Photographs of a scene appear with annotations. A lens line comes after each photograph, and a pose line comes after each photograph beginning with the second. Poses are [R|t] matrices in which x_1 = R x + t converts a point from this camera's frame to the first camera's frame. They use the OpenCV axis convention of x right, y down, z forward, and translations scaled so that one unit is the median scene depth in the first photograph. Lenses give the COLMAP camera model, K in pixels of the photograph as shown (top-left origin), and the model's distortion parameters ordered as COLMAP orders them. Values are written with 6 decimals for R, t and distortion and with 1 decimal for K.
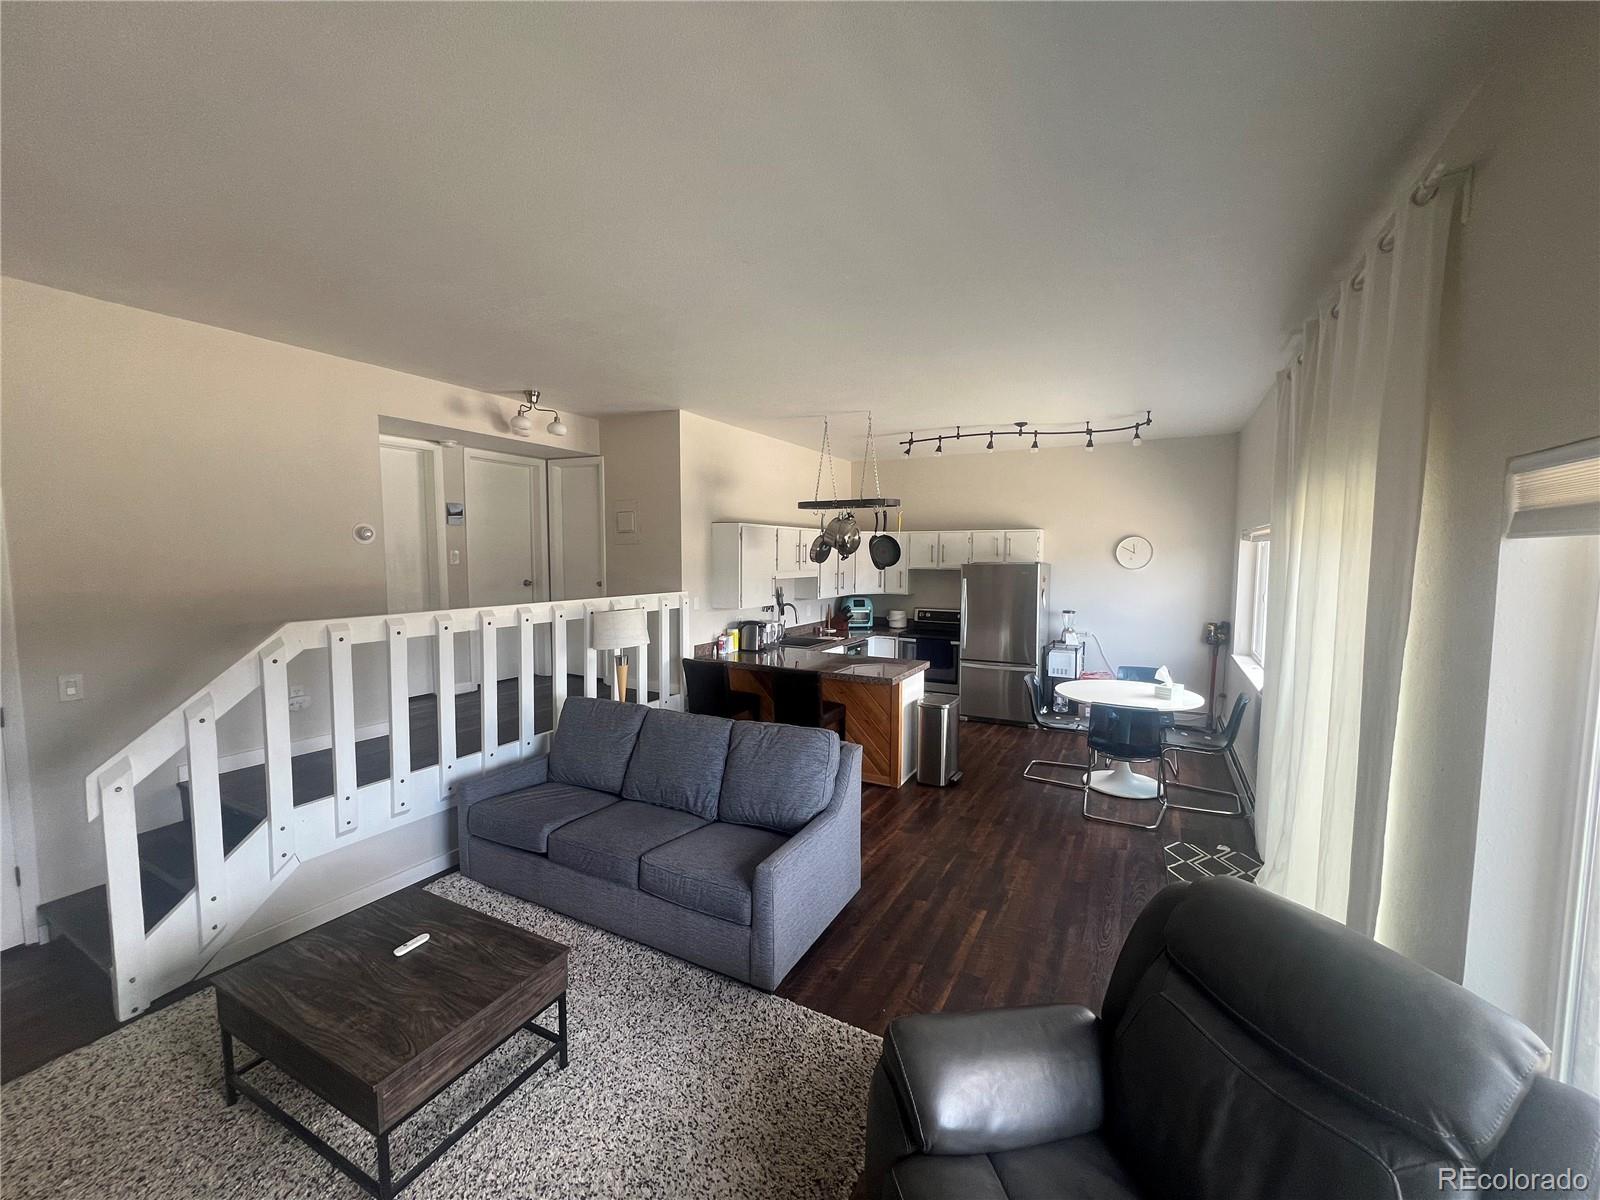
lens RADIAL K [[637.2, 0, 800.0], [0, 637.2, 600.0], [0, 0, 1]] dist [0.000565, 0.000111]
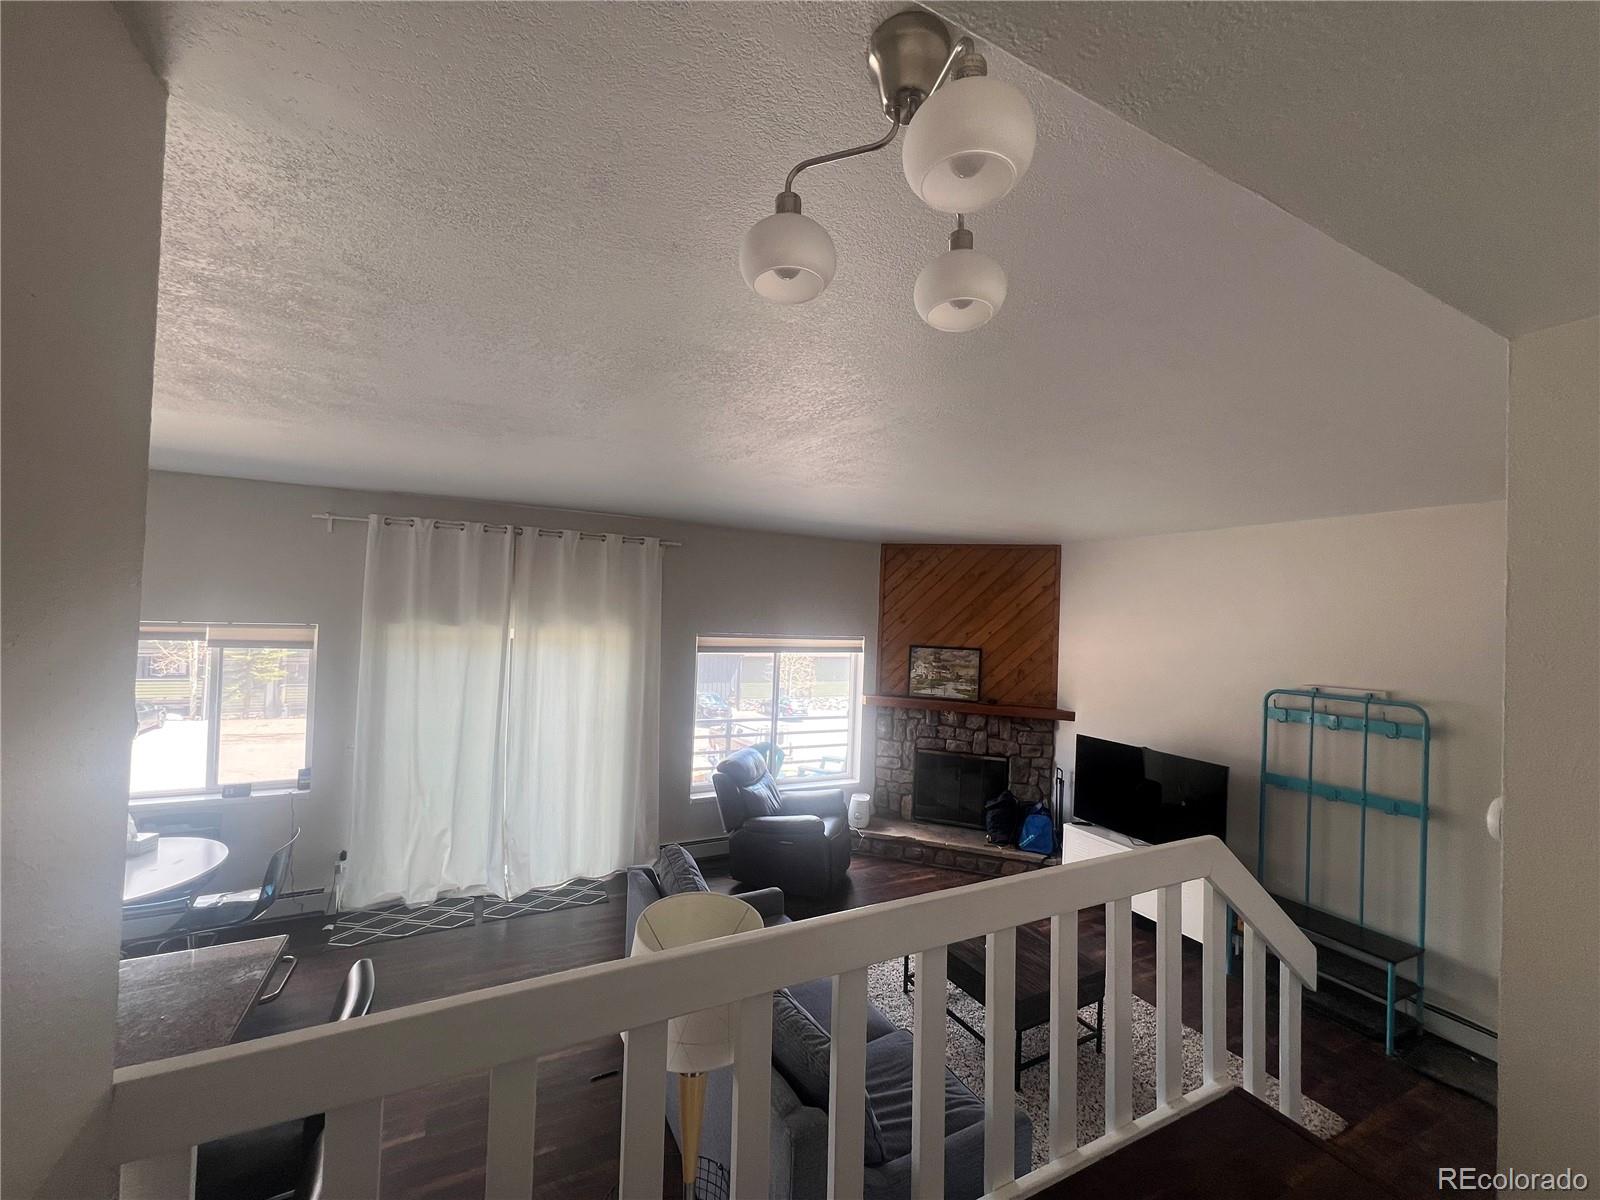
lens RADIAL K [[636.2, 0, 800.0], [0, 636.2, 600.0], [0, 0, 1]] dist [0.000490, -0.000020]
pose [[-0.823505, -0.019031, 0.566990, -0.420318], [0.003072, 0.999273, 0.038001, -0.149127], [-0.567301, 0.033036, -0.822847, 1.012572]]
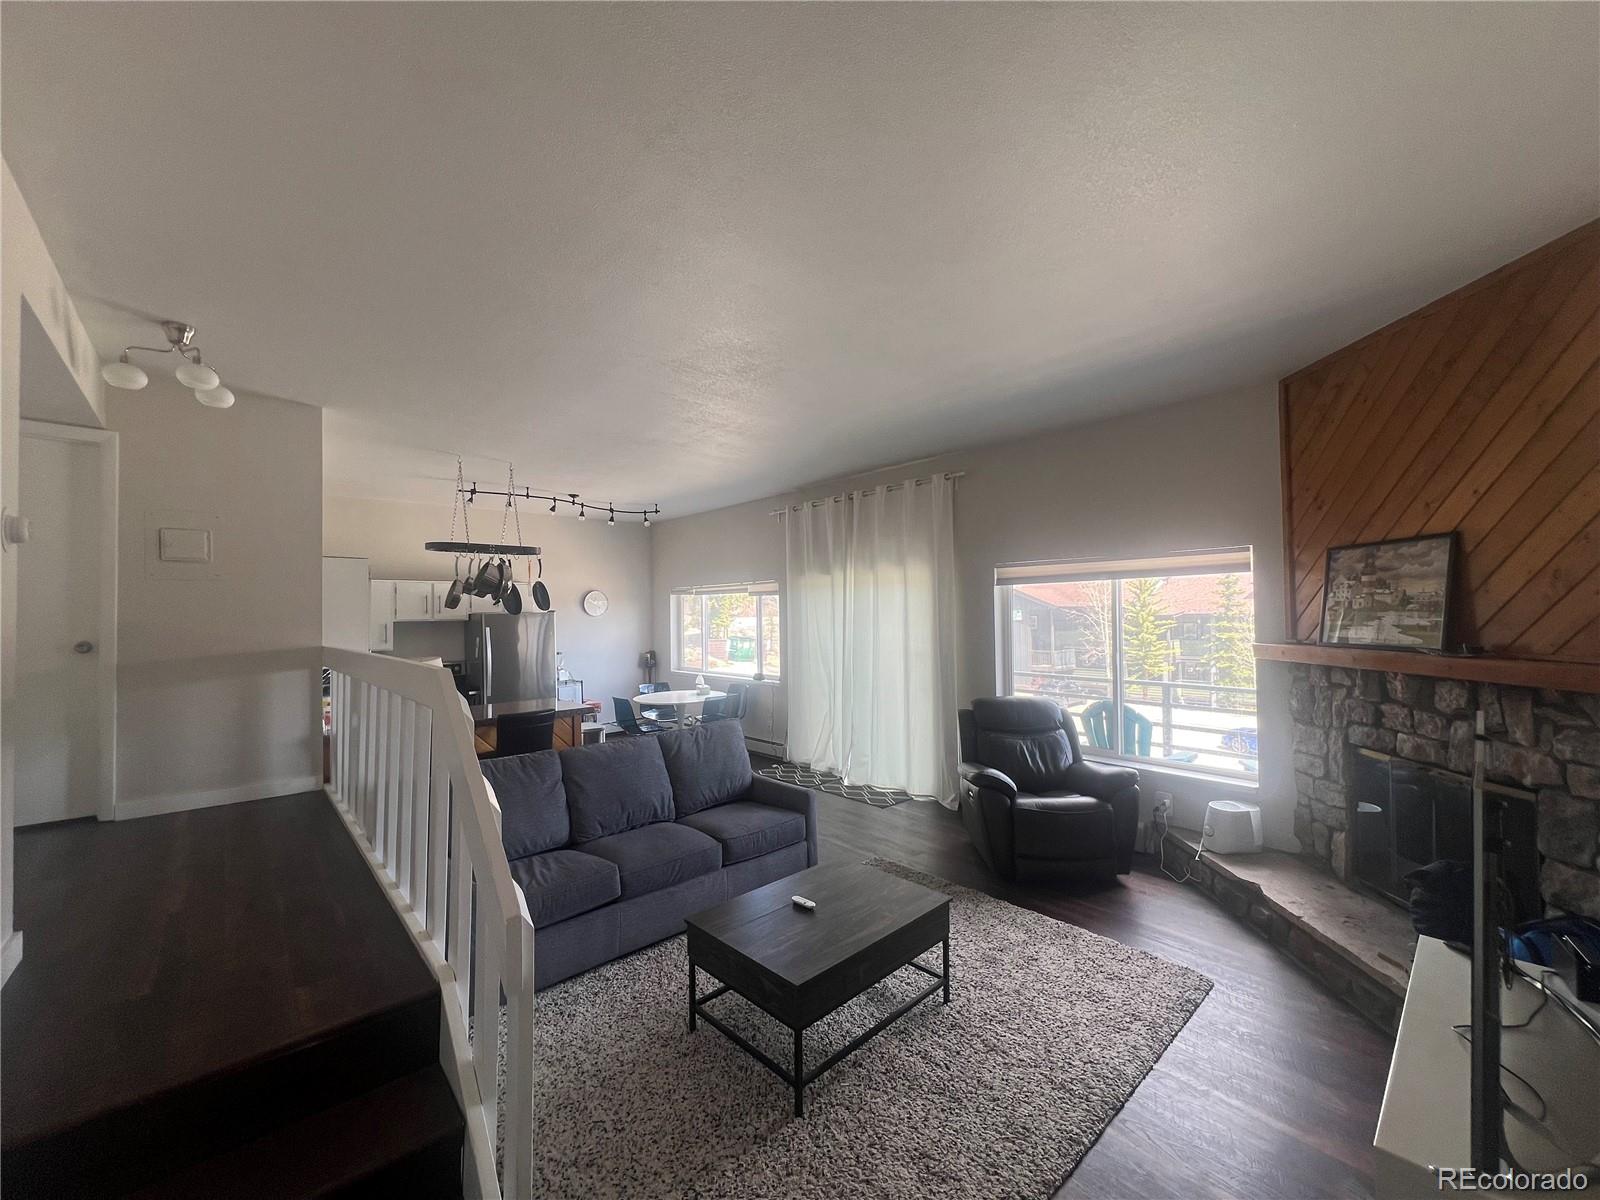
lens RADIAL K [[637.2, 0, 800.0], [0, 637.2, 600.0], [0, 0, 1]] dist [0.000565, 0.000111]
pose [[0.331487, 0.012603, 0.943375, -0.683605], [0.085280, 0.995417, -0.043265, 0.012506], [-0.939597, 0.094793, 0.328893, 0.221504]]
